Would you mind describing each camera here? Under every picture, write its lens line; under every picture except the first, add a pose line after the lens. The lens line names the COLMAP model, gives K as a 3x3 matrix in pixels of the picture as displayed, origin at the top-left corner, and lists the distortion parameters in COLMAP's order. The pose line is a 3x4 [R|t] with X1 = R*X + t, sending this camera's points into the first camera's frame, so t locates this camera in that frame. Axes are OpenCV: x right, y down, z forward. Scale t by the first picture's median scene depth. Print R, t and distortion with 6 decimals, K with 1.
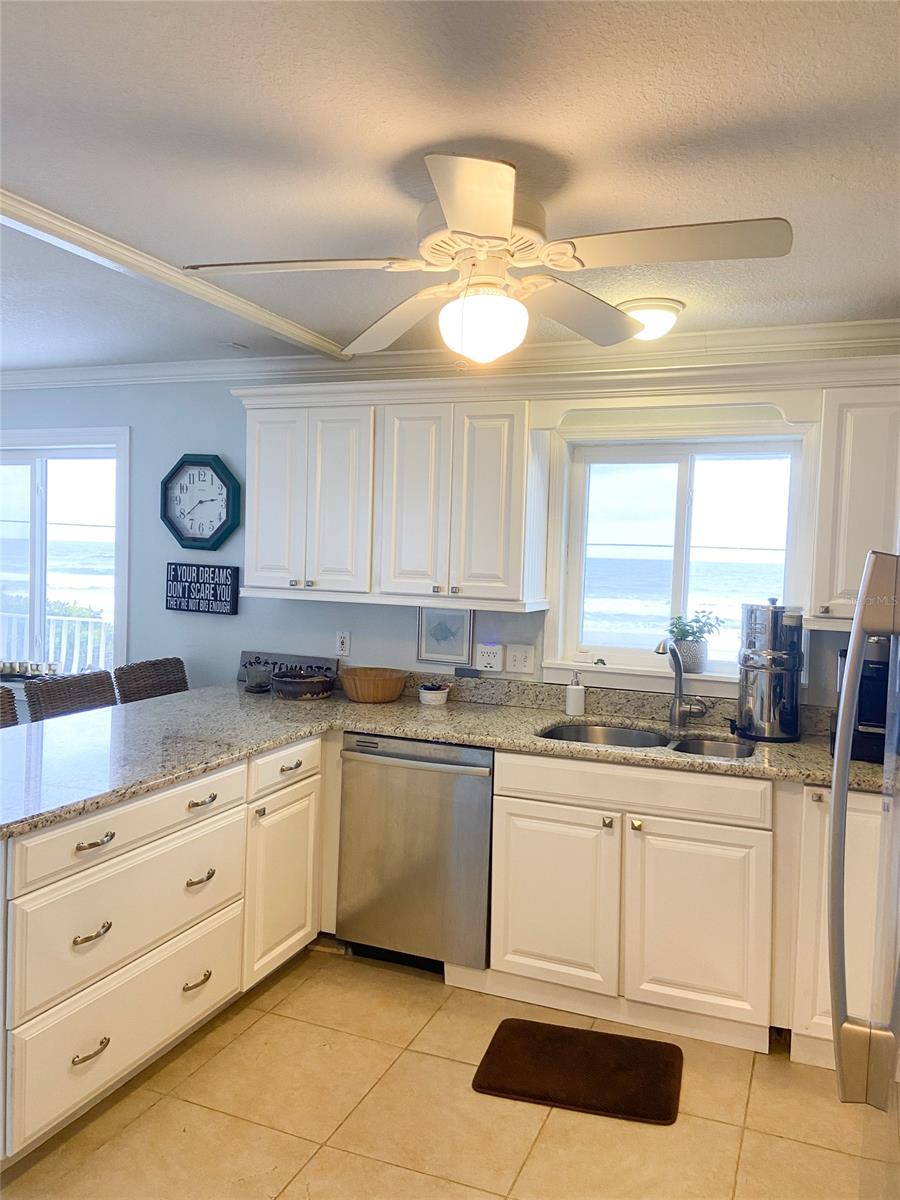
lens RADIAL K [[904.8, 0, 456.9], [0, 904.8, 588.8], [0, 0, 1]] dist [0.120961, -0.146779]
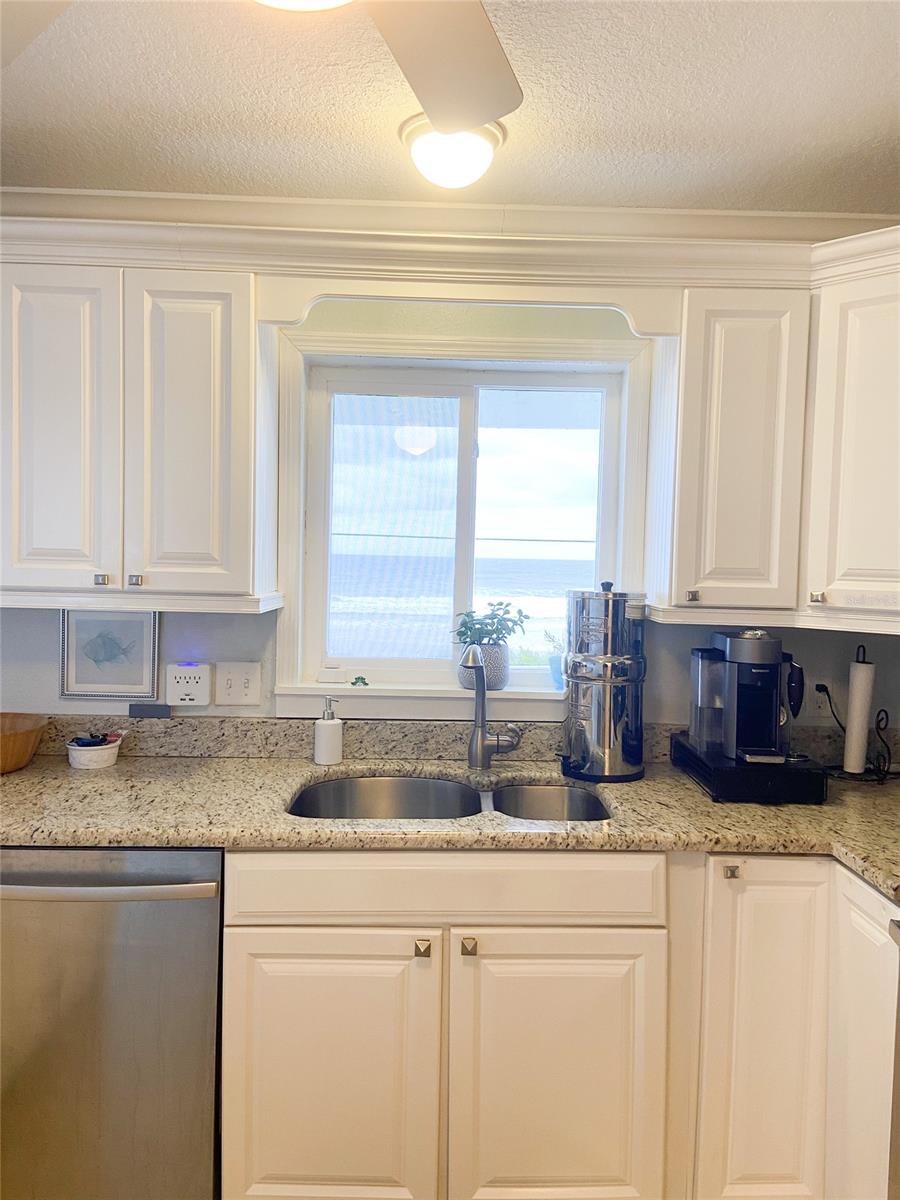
lens RADIAL K [[904.8, 0, 456.9], [0, 904.8, 588.8], [0, 0, 1]] dist [0.120961, -0.146779]
pose [[0.921401, -0.023215, 0.387918, -0.042726], [0.020543, 0.999728, 0.011033, 0.004838], [-0.388069, -0.002197, 0.921628, 0.361165]]
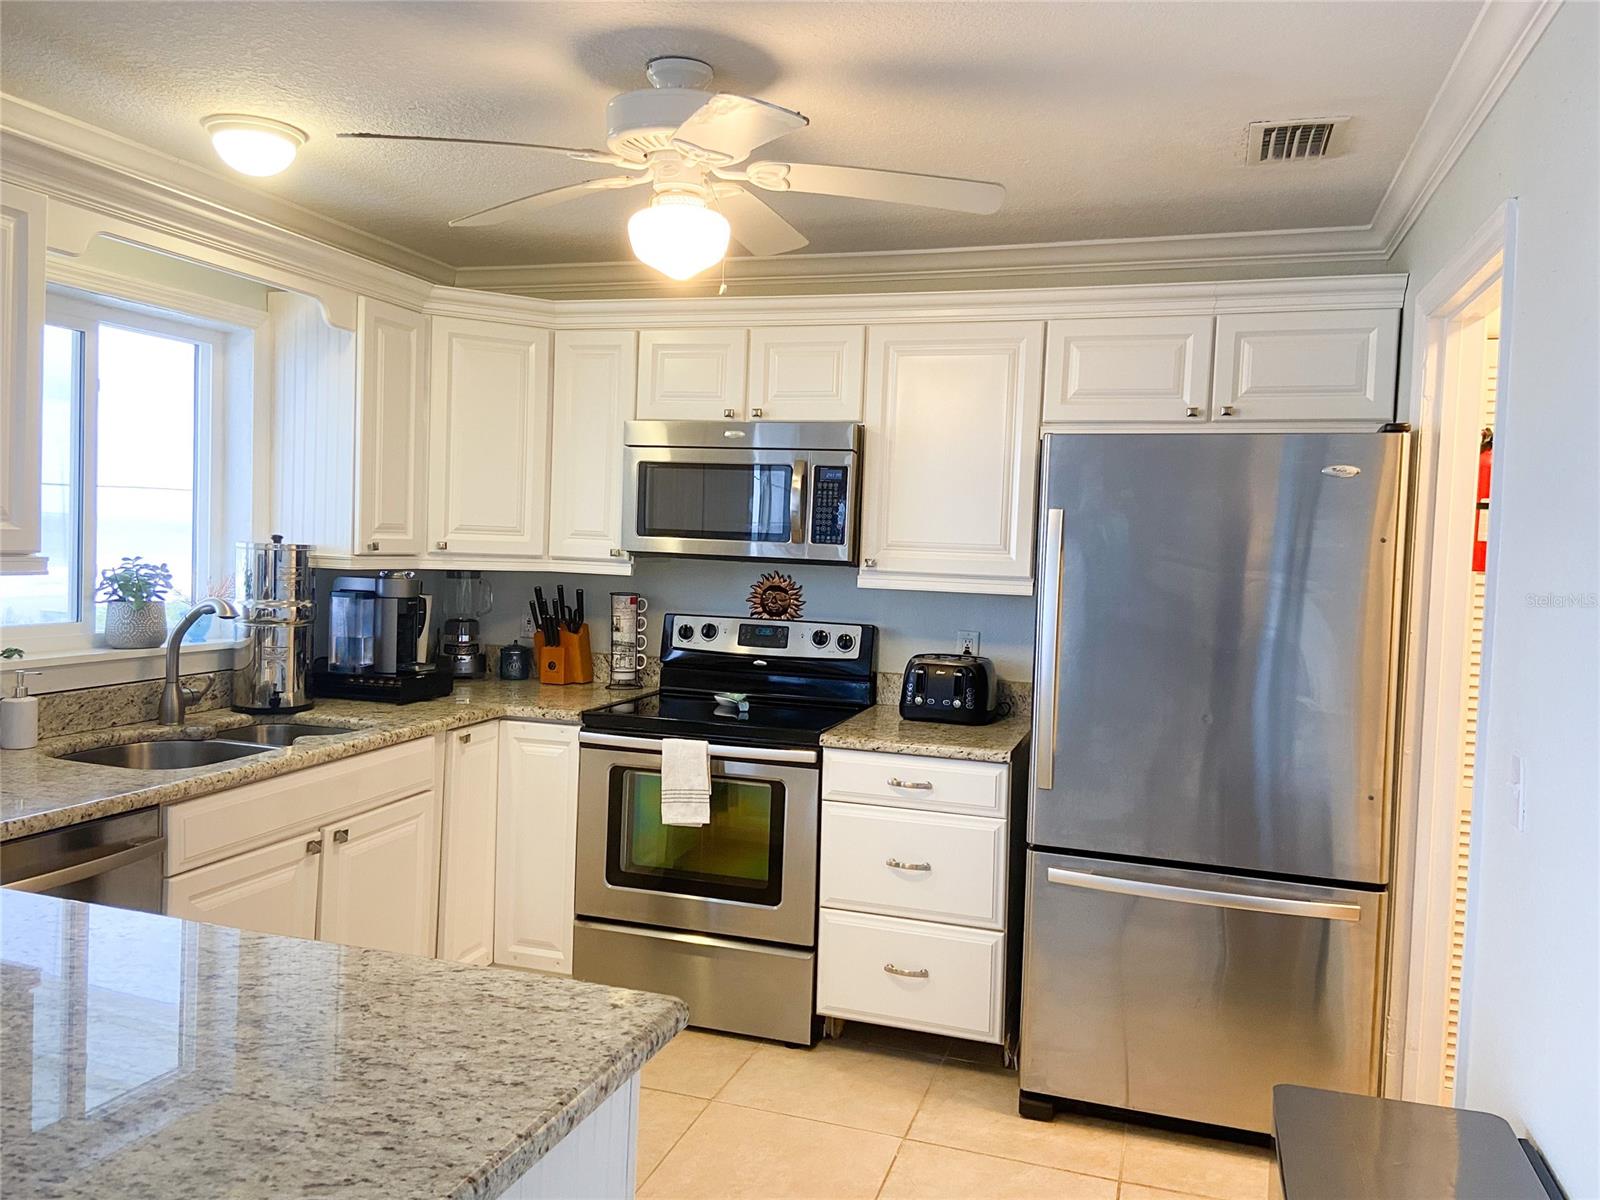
lens RADIAL K [[1206.4, 0, 799.6], [0, 1206.4, 582.7], [0, 0, 1]] dist [0.120961, -0.146779]
pose [[-0.065258, -0.070017, 0.995409, -0.716145], [0.001947, 0.997524, 0.070294, -0.021619], [-0.997867, 0.006525, -0.064960, 0.583363]]
